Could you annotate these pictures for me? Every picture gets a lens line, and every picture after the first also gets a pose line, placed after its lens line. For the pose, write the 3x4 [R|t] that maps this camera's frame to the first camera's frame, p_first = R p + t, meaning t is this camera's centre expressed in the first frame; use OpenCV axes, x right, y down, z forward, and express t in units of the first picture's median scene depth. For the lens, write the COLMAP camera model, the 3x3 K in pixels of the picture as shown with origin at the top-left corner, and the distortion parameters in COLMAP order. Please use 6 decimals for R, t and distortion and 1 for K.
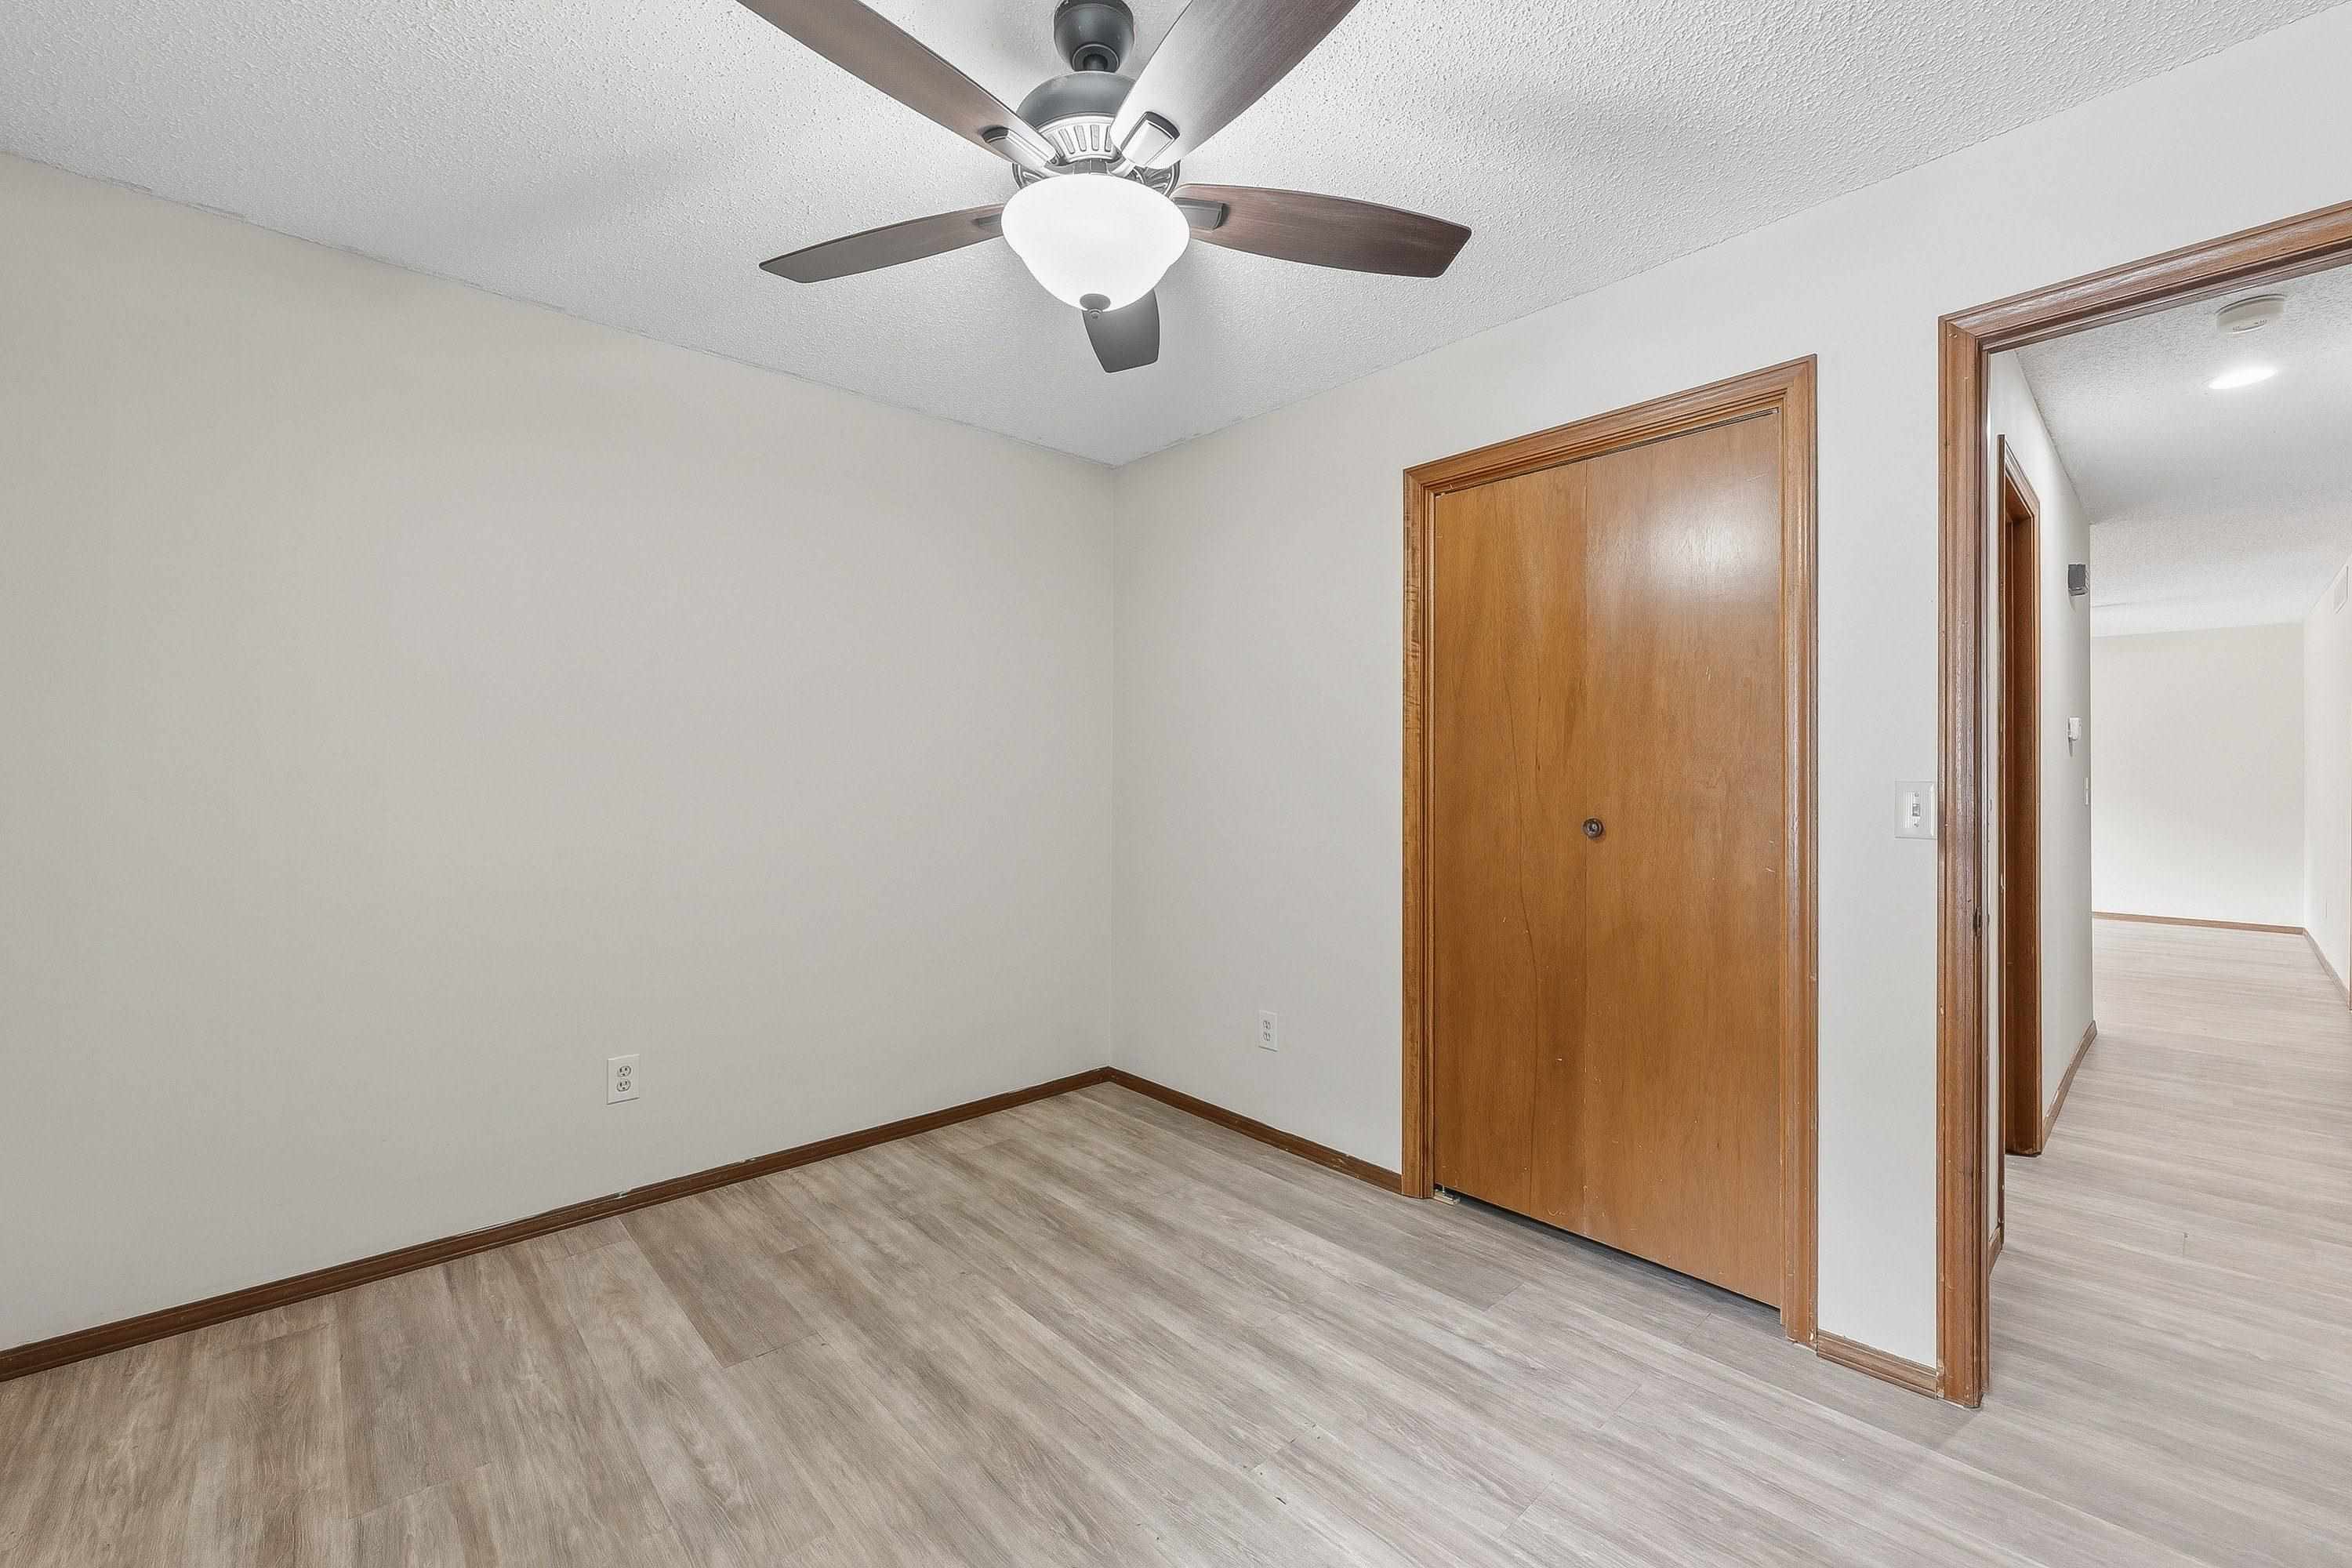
lens RADIAL K [[945.5, 0, 1196.4], [0, 945.5, 786.4], [0, 0, 1]] dist [-0.001327, 0.000239]
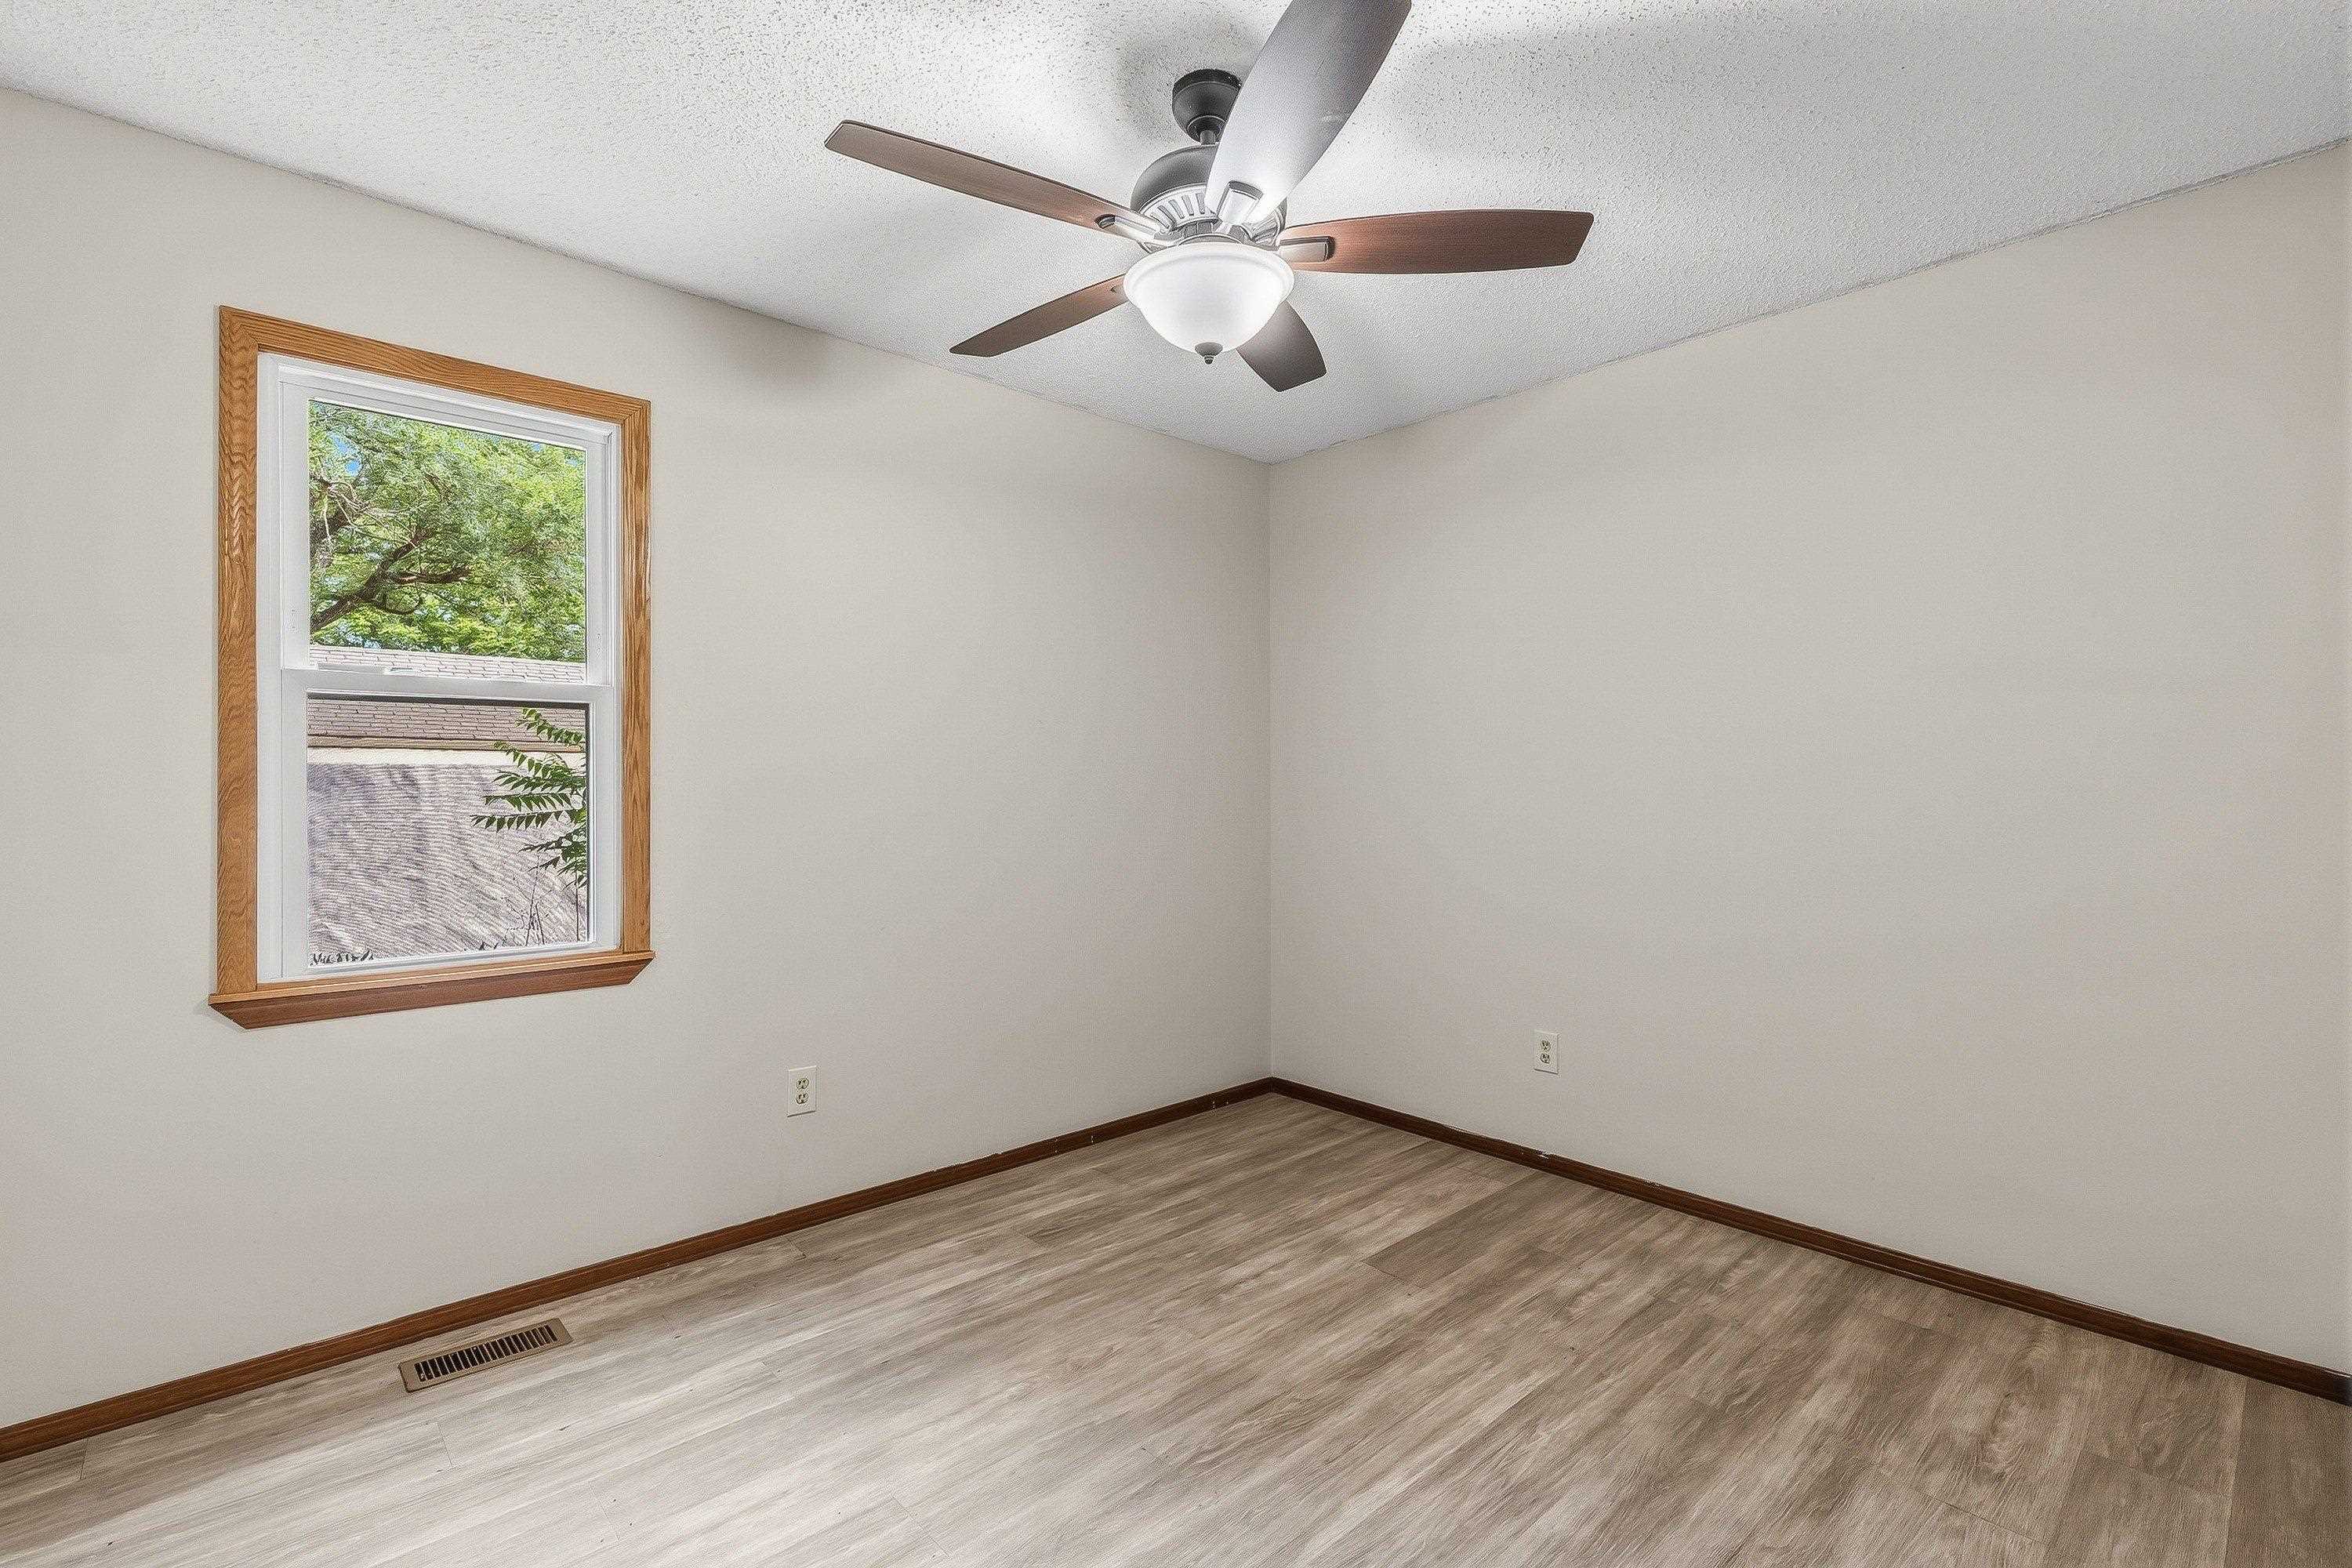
lens RADIAL K [[1072.4, 0, 1174.7], [0, 1072.4, 776.5], [0, 0, 1]] dist [0.000893, 0.000242]
pose [[-0.014621, -0.009737, -0.999846, 0.816598], [-0.011503, 0.999888, -0.009569, -0.000073], [0.999827, 0.011362, -0.014731, 0.693093]]
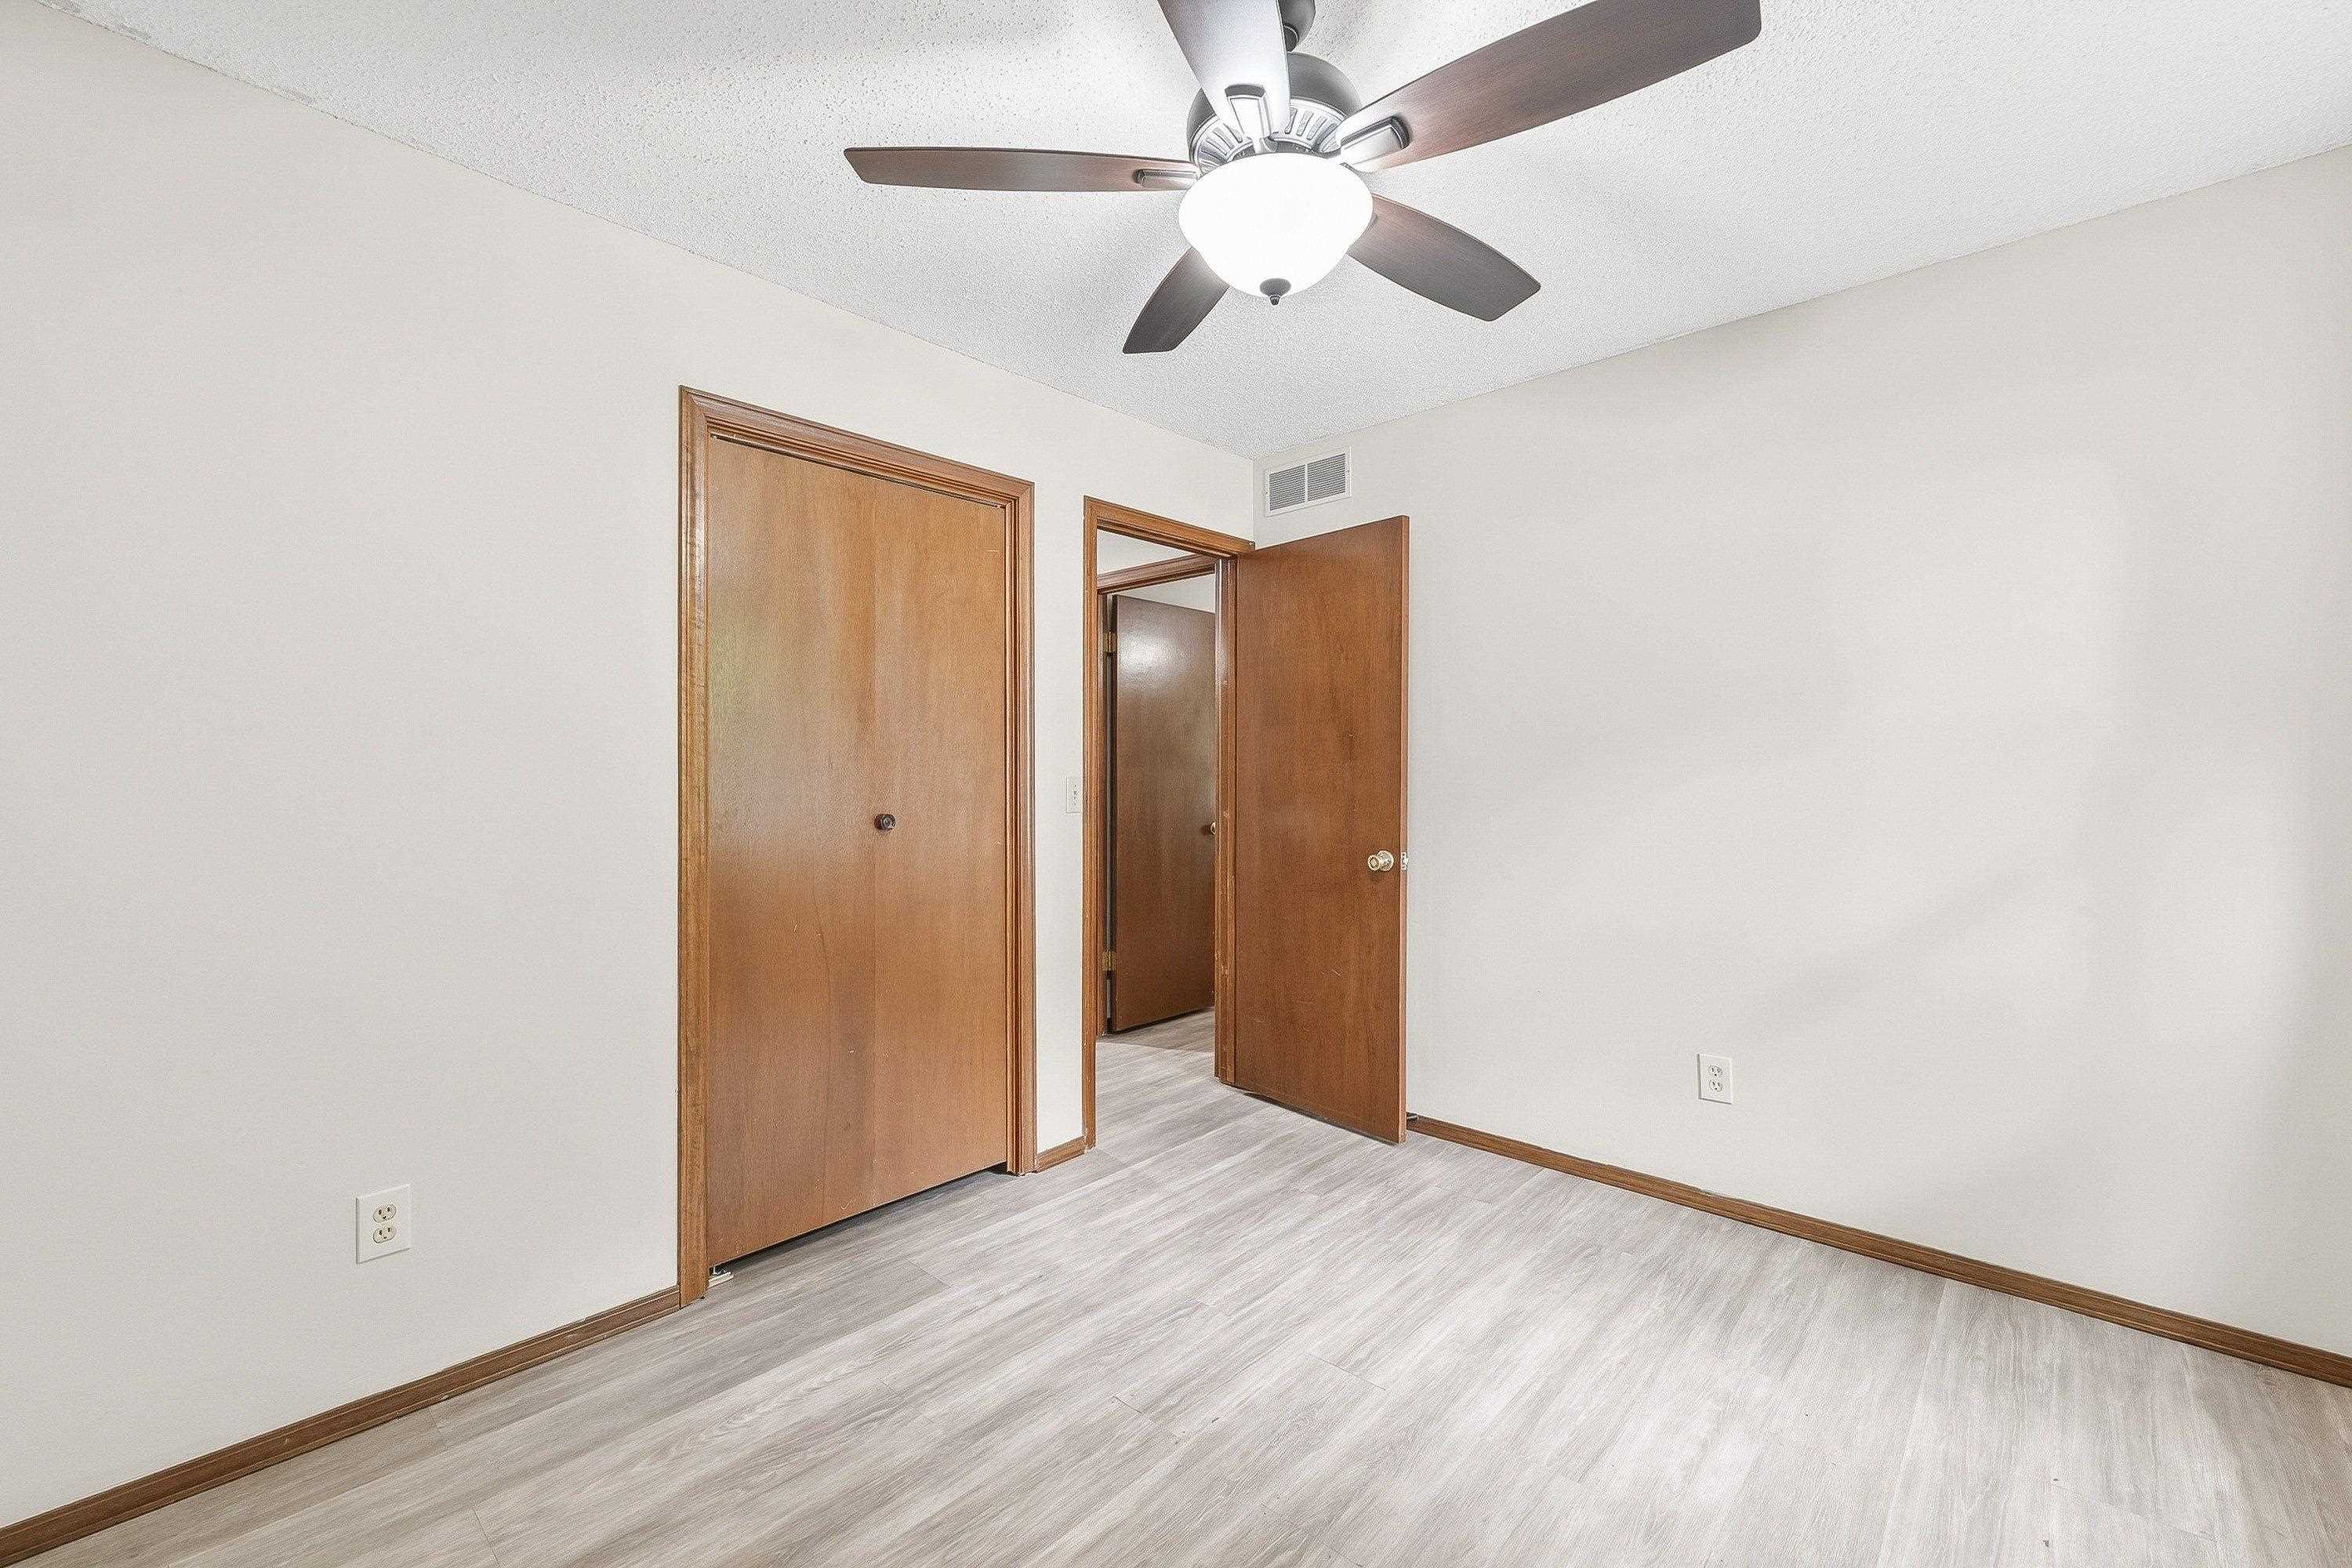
lens RADIAL K [[956.7, 0, 1168.4], [0, 956.7, 763.2], [0, 0, 1]] dist [-0.000352, -0.000080]
pose [[-0.056025, 0.009355, 0.998386, -0.778744], [0.013767, 0.999868, -0.008597, -0.008337], [-0.998334, 0.013263, -0.056146, 0.827493]]
